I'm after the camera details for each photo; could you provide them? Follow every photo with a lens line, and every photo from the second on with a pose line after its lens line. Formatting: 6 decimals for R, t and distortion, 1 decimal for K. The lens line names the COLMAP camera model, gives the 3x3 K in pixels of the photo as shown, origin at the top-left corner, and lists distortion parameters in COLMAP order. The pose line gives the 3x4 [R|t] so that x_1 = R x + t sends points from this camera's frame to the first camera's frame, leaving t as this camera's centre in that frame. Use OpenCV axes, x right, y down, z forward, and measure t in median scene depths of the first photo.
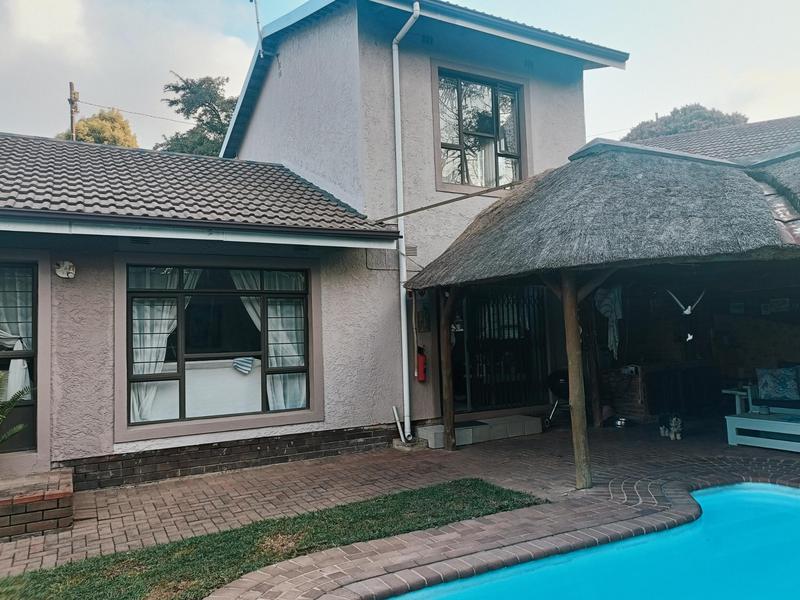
lens RADIAL K [[599.6, 0, 400.0], [0, 599.6, 300.0], [0, 0, 1]] dist [0.028515, -0.007054]
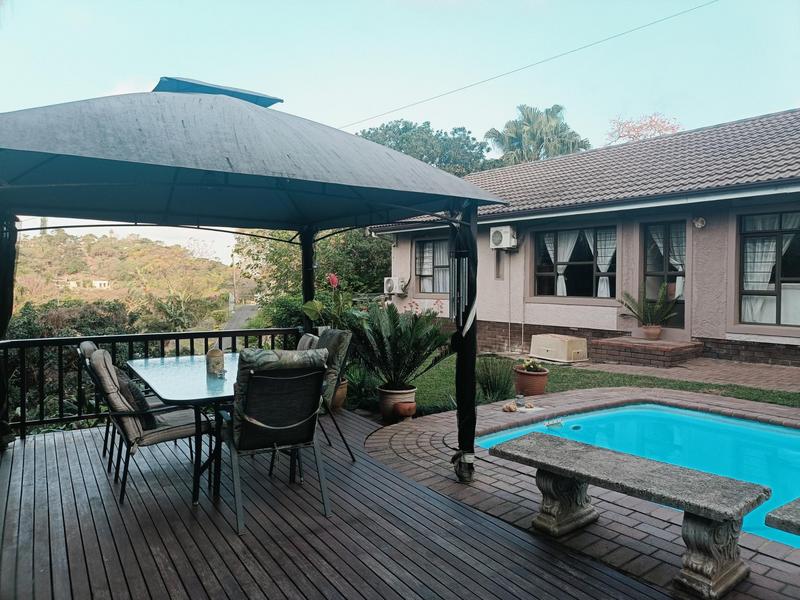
lens RADIAL K [[590.4, 0, 400.0], [0, 590.4, 300.0], [0, 0, 1]] dist [0.020245, -0.007957]
pose [[0.154710, 0.073393, -0.985230, 0.782305], [0.060942, 0.994629, 0.083662, -0.022601], [0.986079, -0.072985, 0.149407, -0.047674]]
